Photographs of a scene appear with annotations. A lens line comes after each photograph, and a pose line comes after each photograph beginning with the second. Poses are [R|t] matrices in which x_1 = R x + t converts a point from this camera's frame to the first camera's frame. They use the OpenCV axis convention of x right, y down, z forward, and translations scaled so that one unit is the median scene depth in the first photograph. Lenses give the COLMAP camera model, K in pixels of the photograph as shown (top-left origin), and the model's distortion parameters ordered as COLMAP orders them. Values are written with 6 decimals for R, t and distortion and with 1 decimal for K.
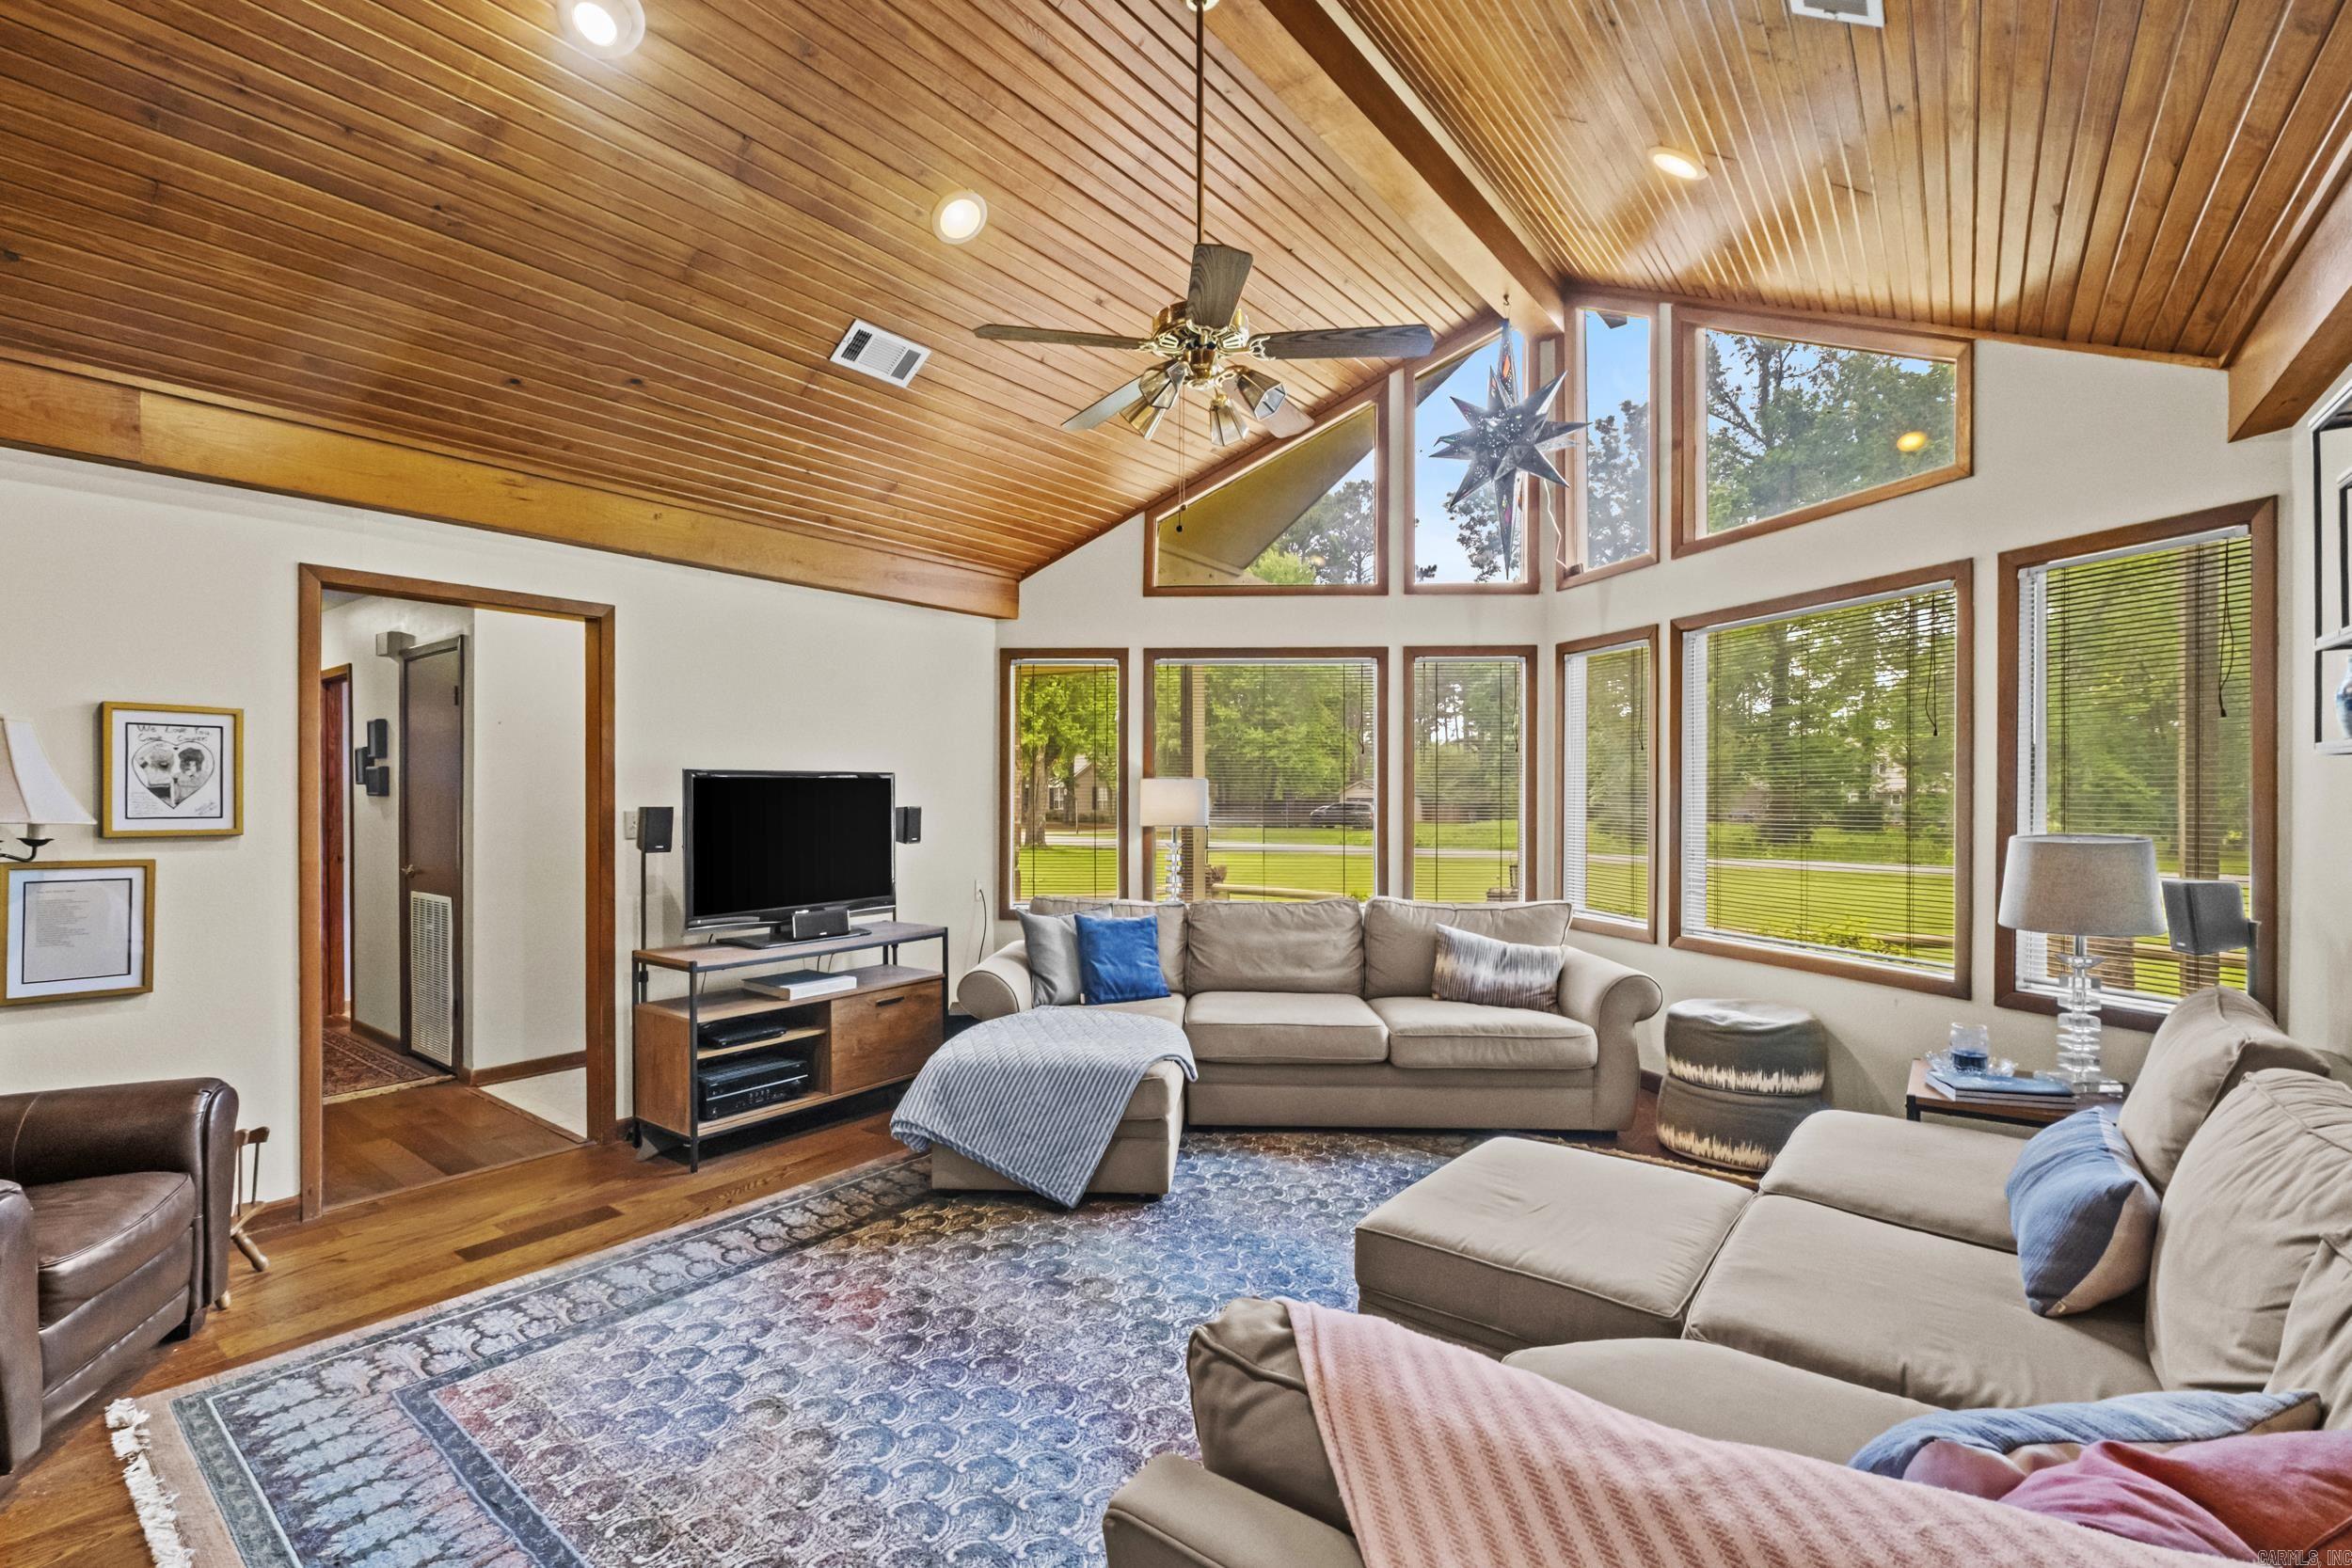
lens RADIAL K [[1055.3, 0, 1169.9], [0, 1055.3, 795.6], [0, 0, 1]] dist [-0.006319, 0.000608]
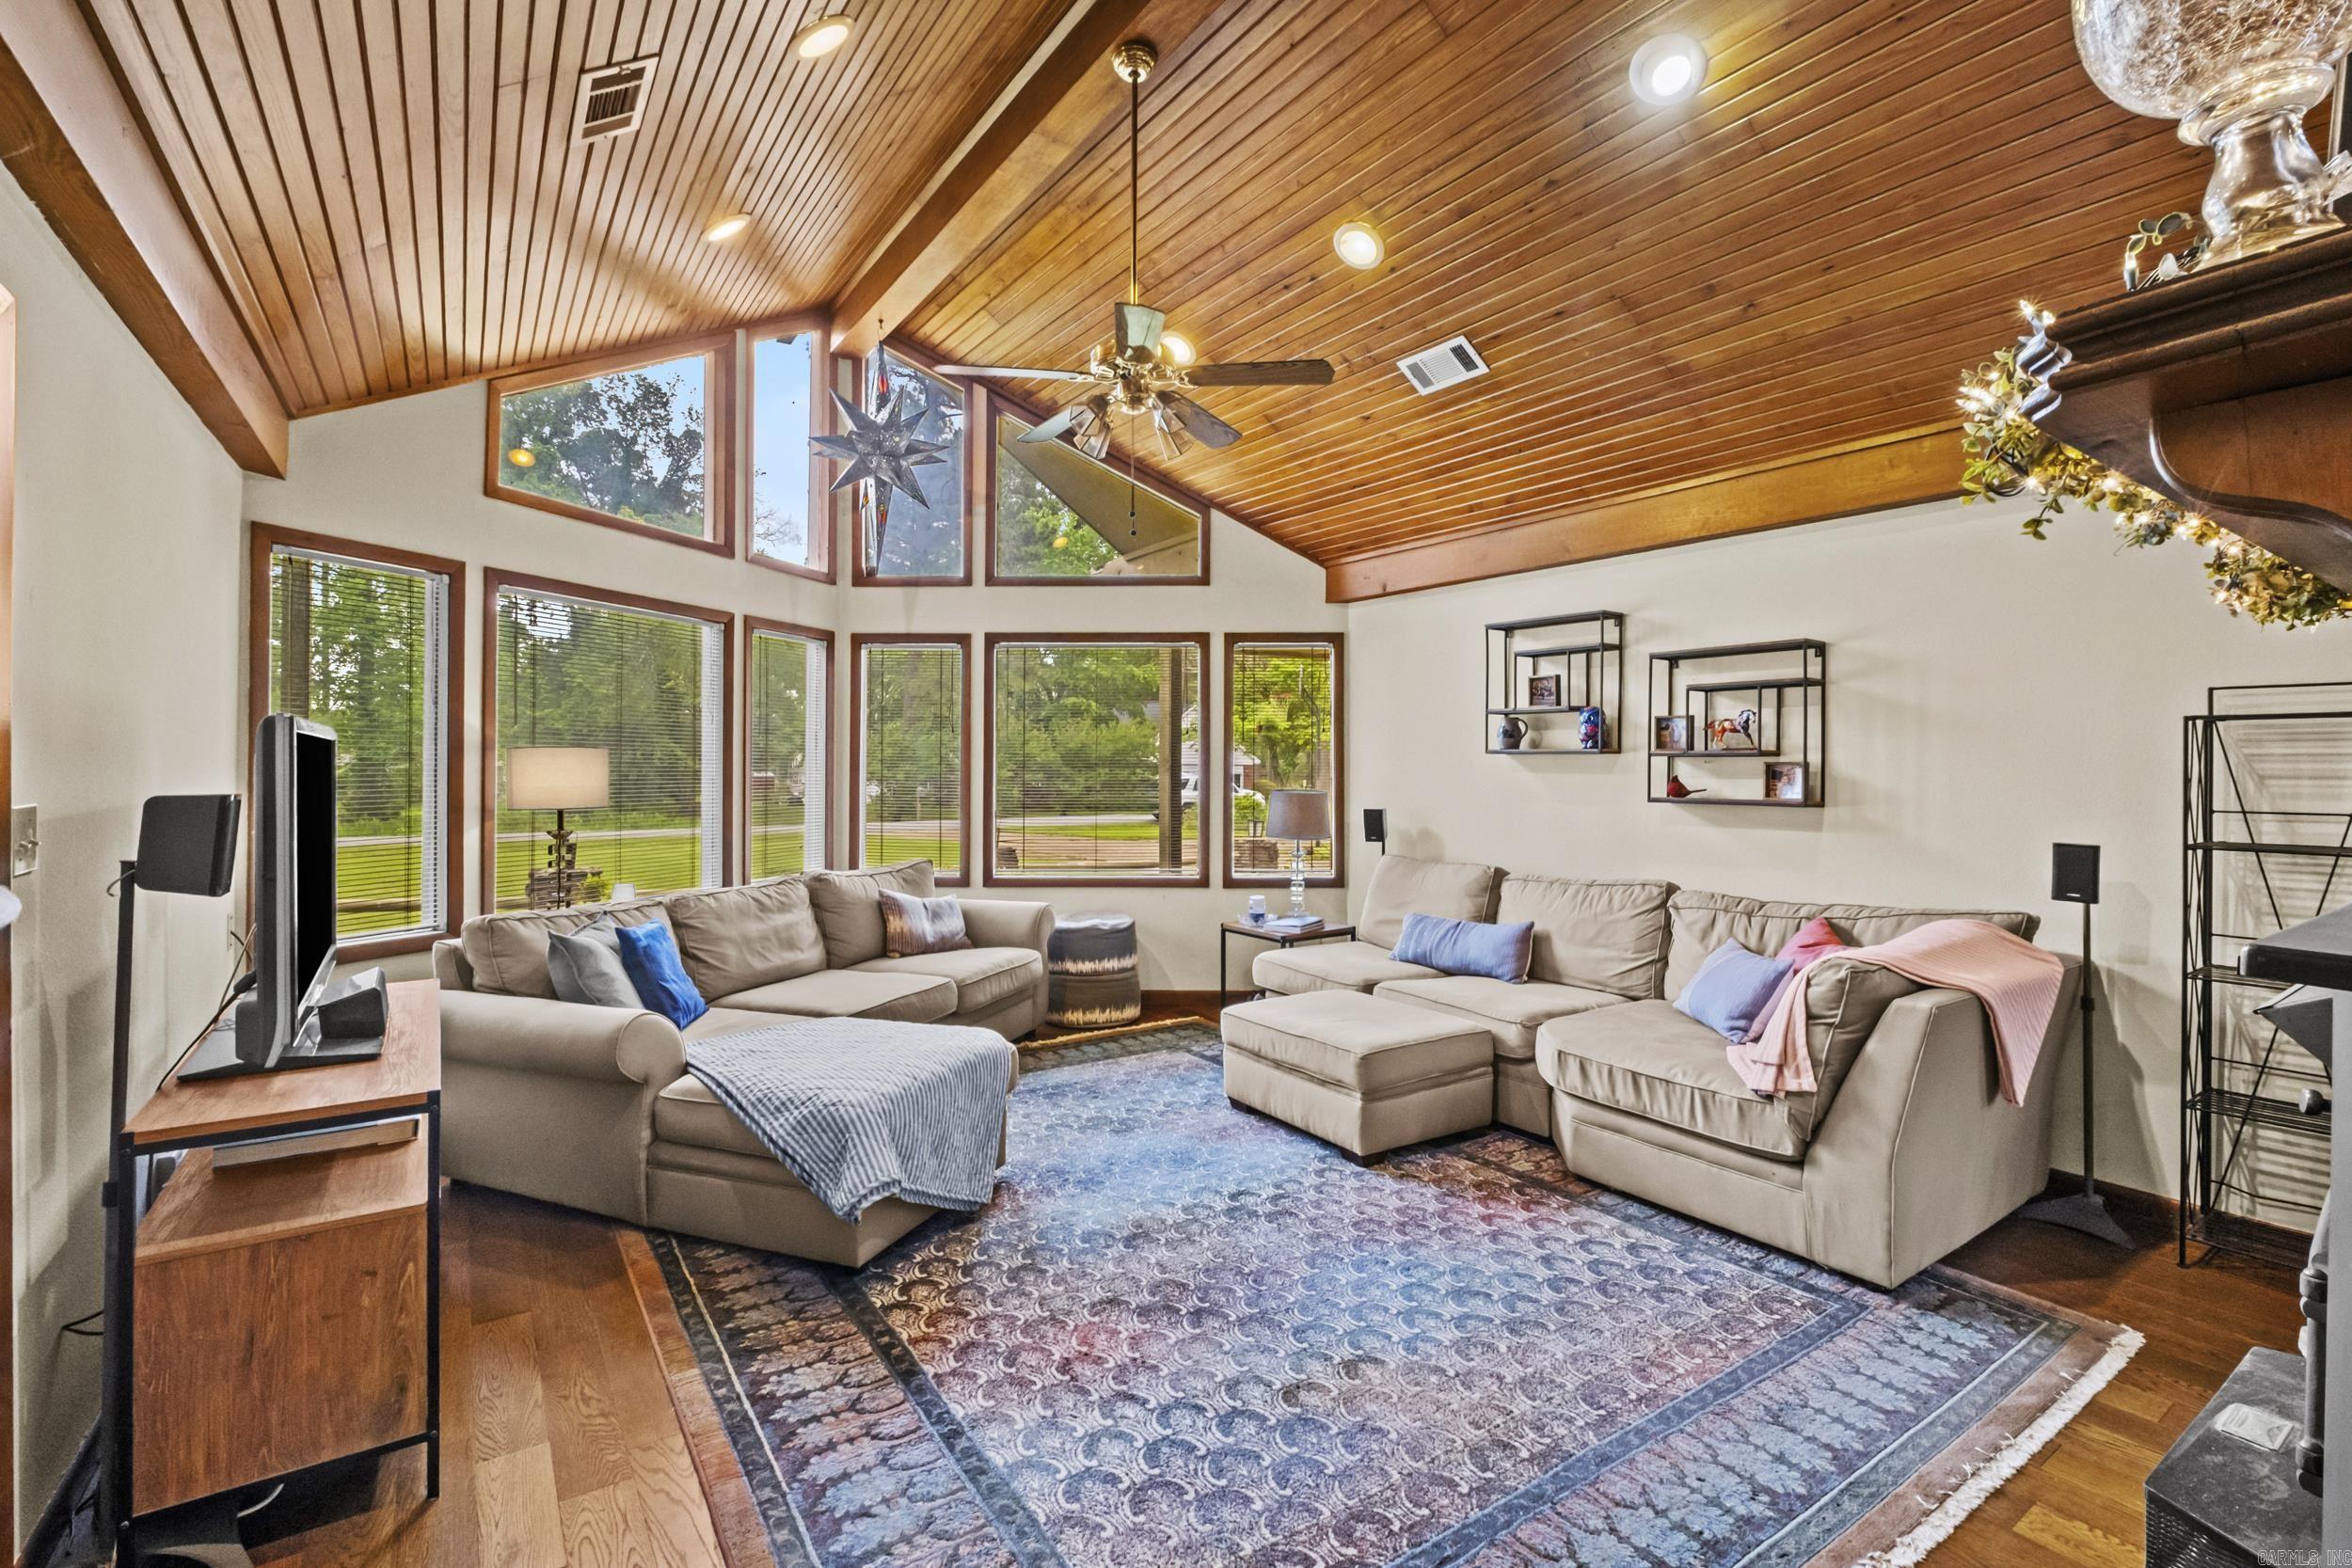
lens RADIAL K [[1055.3, 0, 1135.9], [0, 1055.3, 746.9], [0, 0, 1]] dist [-0.006319, 0.000608]
pose [[0.316619, 0.020251, 0.948337, -1.010286], [0.001342, 0.999762, -0.021797, 0.002239], [-0.948552, 0.008174, 0.316517, 0.611630]]
